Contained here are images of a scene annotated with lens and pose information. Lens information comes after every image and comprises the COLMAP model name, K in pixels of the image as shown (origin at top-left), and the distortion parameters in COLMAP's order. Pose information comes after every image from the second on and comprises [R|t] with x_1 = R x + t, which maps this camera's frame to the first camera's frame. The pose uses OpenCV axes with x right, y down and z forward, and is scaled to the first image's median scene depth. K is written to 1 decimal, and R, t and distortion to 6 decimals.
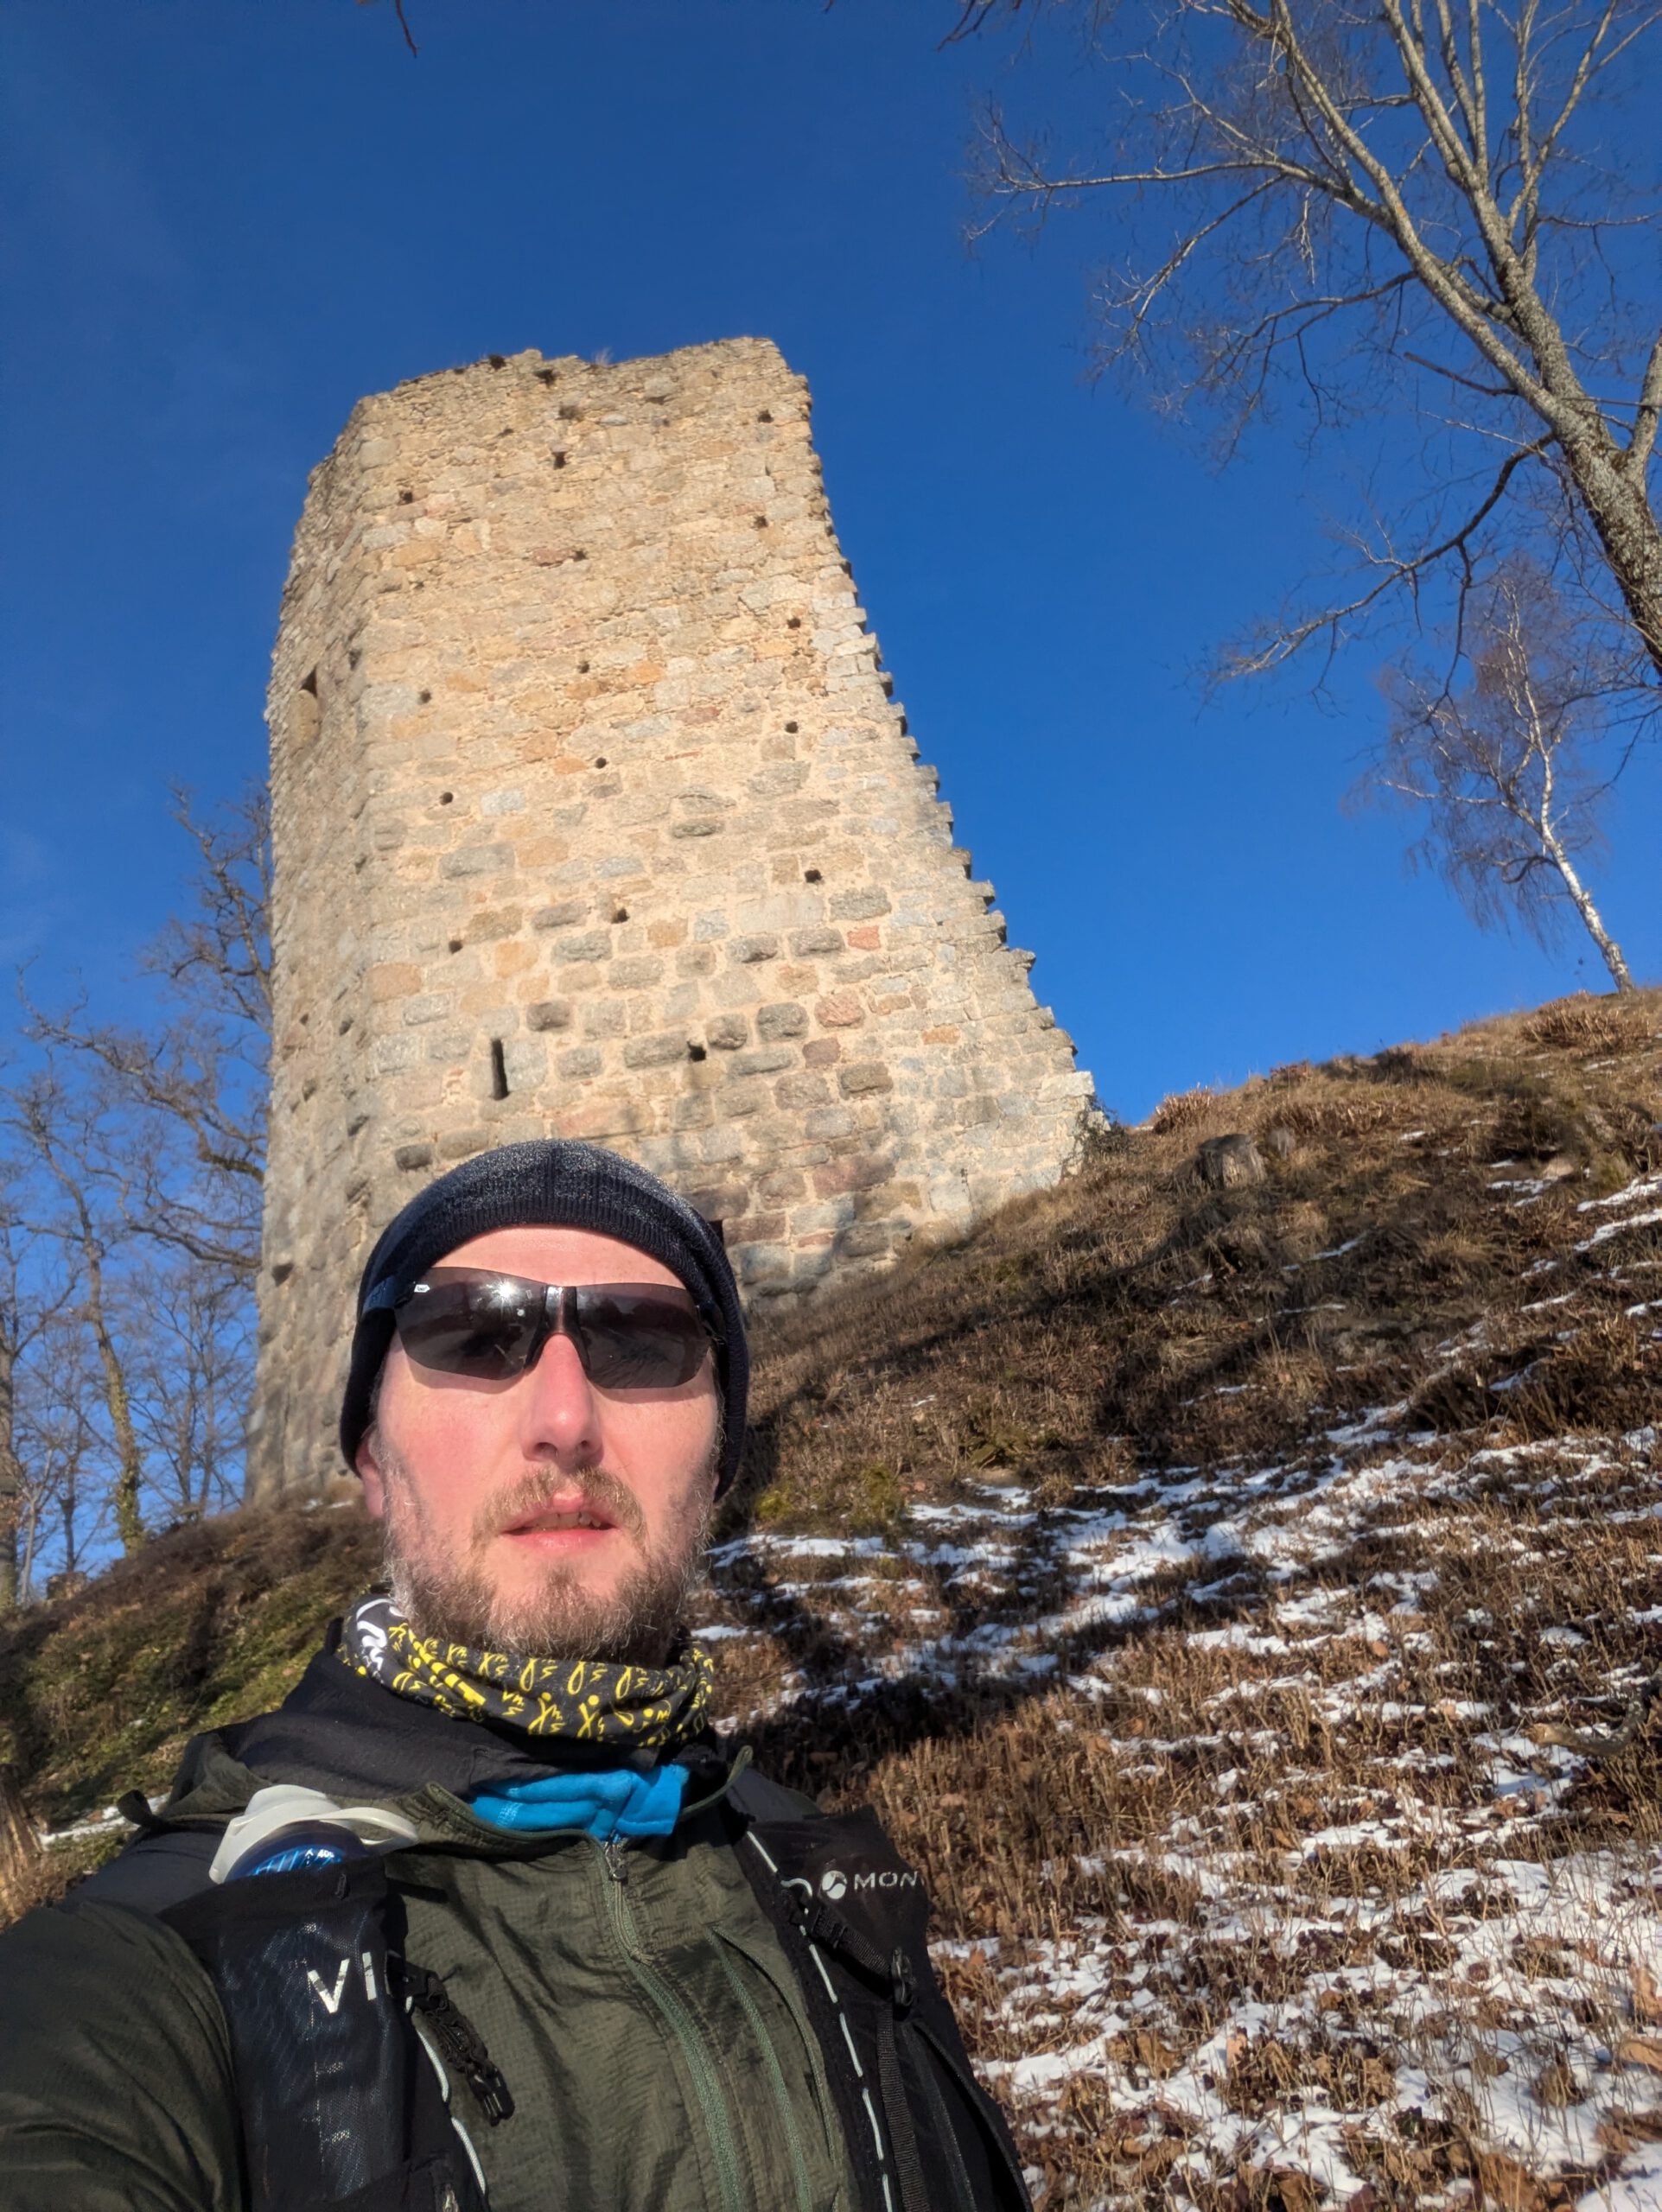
lens RADIAL K [[1531.1, 0, 830.8], [0, 1531.1, 1102.7], [0, 0, 1]] dist [-0.006032, -0.005660]
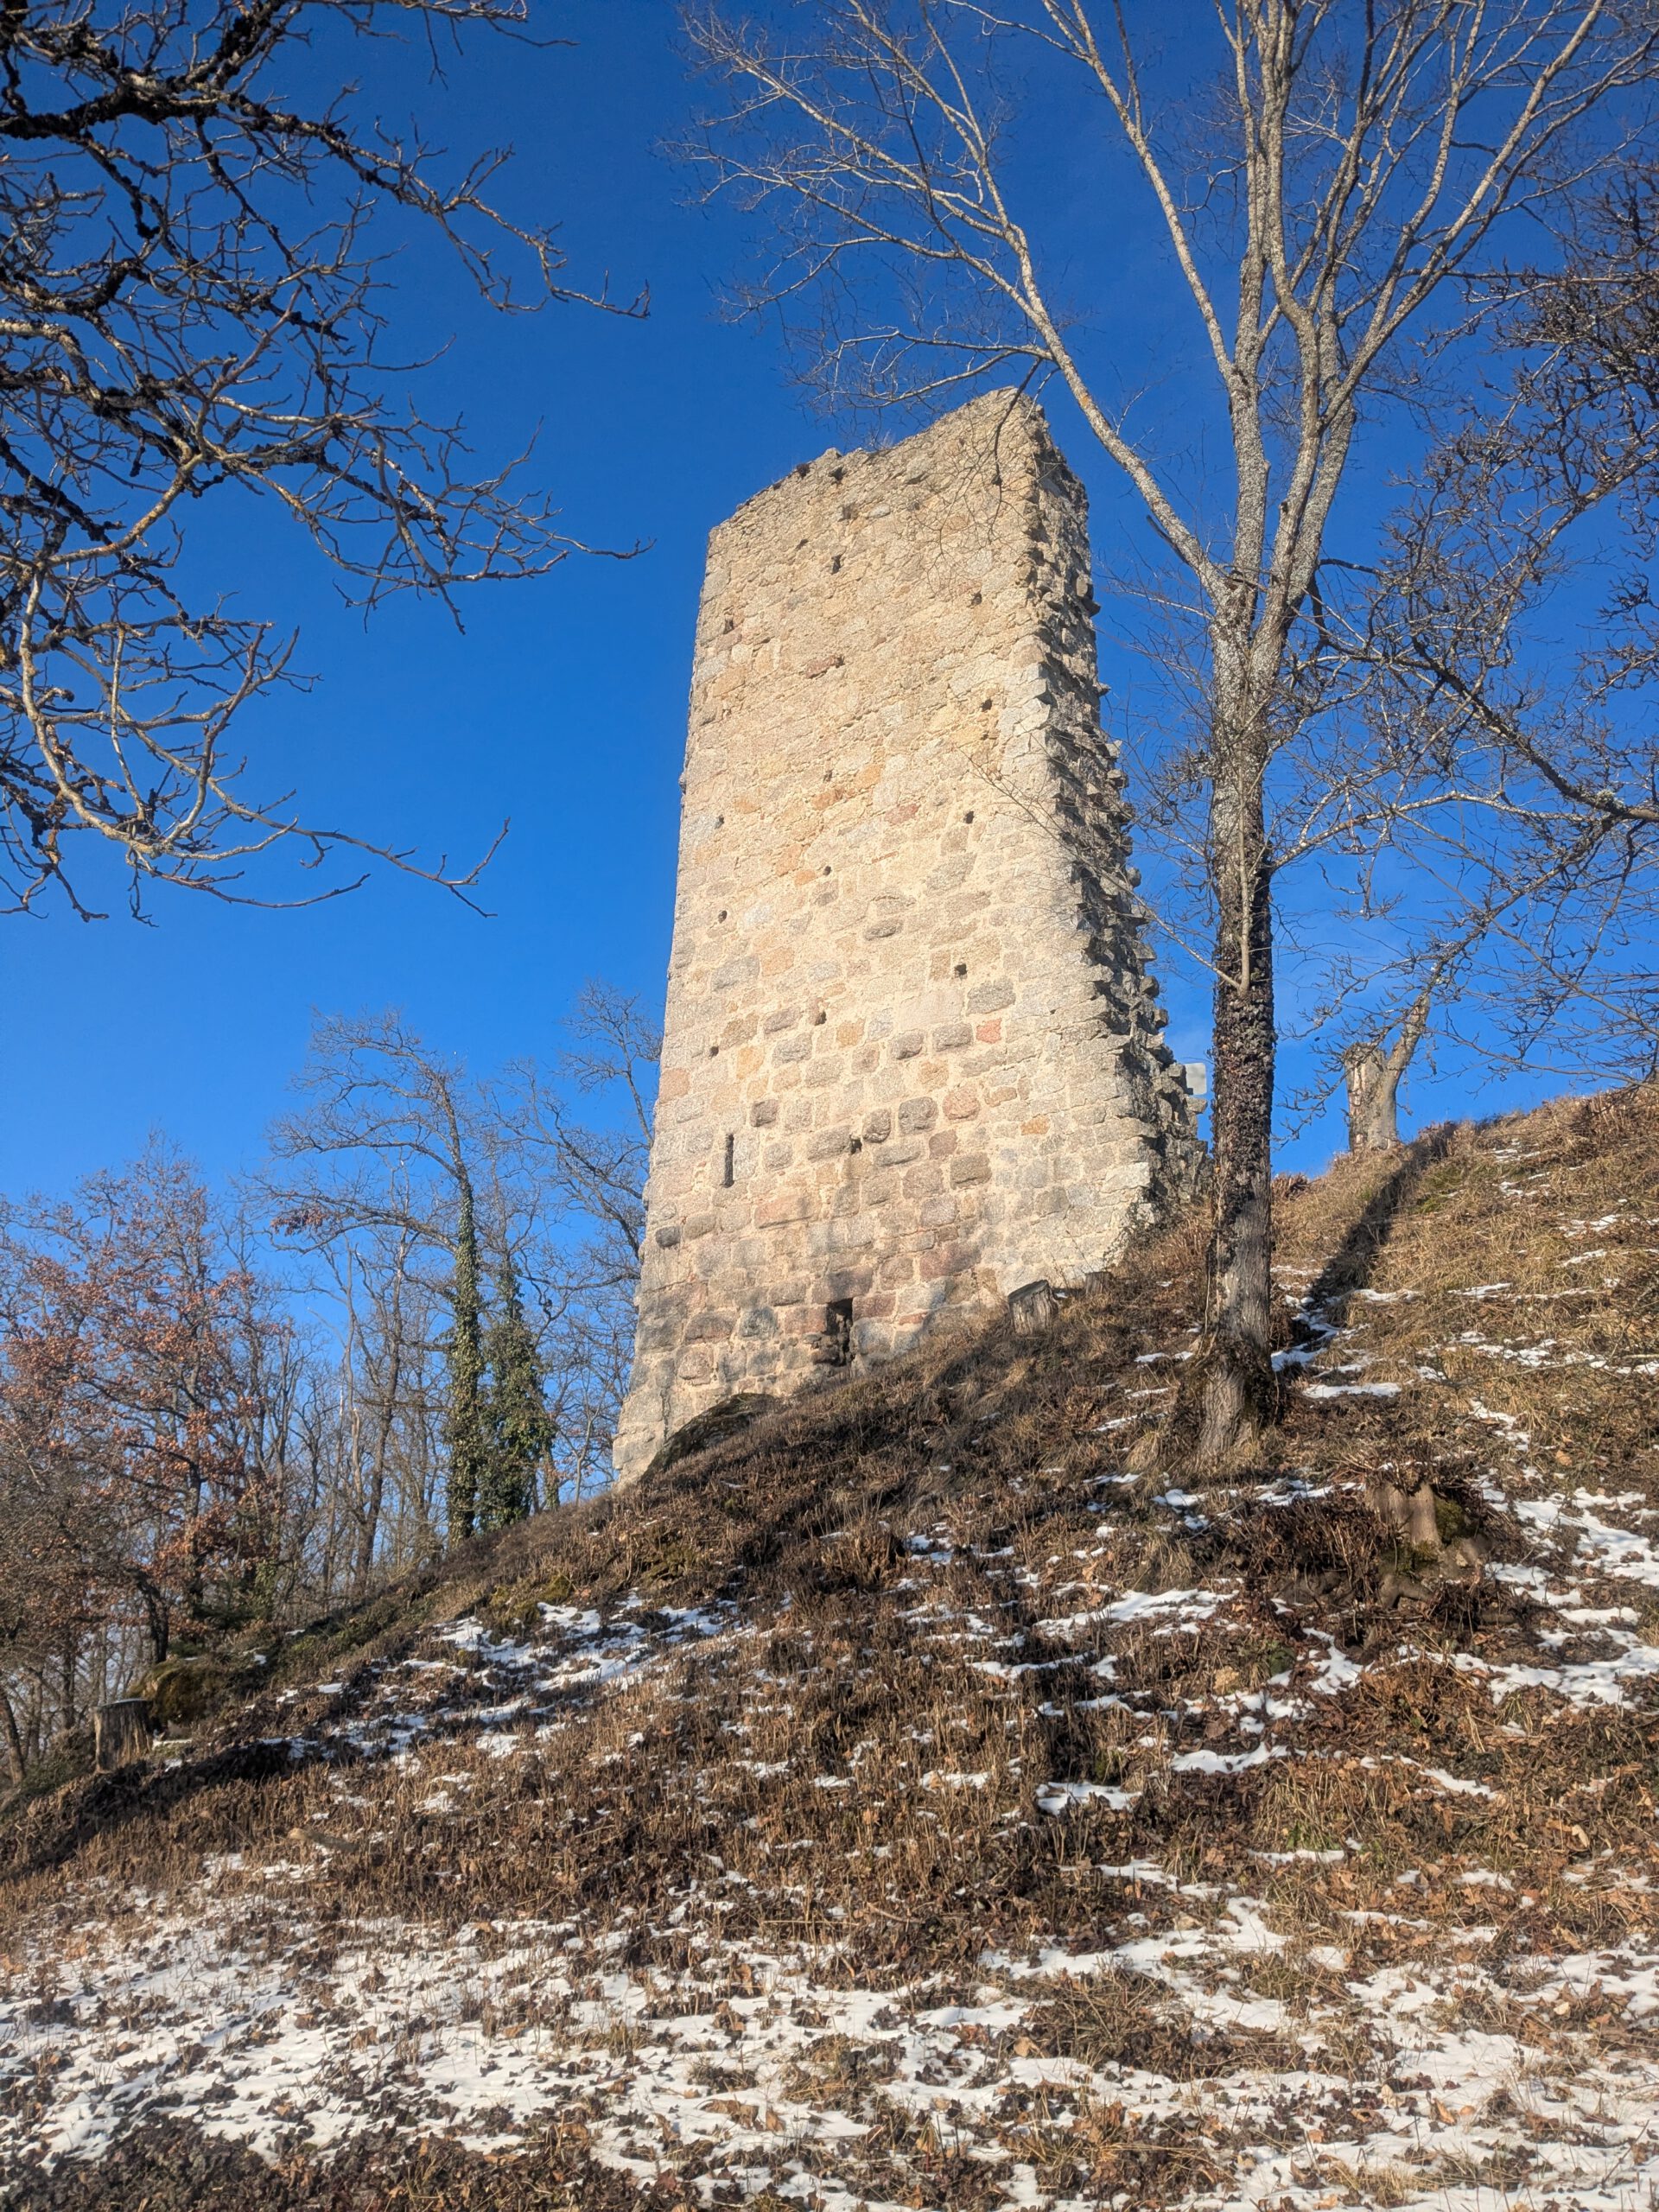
lens RADIAL K [[1753.9, 0, 829.2], [0, 1753.9, 1109.0], [0, 0, 1]] dist [-0.011476, -0.000930]
pose [[0.818279, -0.037841, -0.573575, 0.616427], [0.094748, 0.993061, 0.069654, -0.144995], [0.566959, -0.111342, 0.816187, -0.077191]]
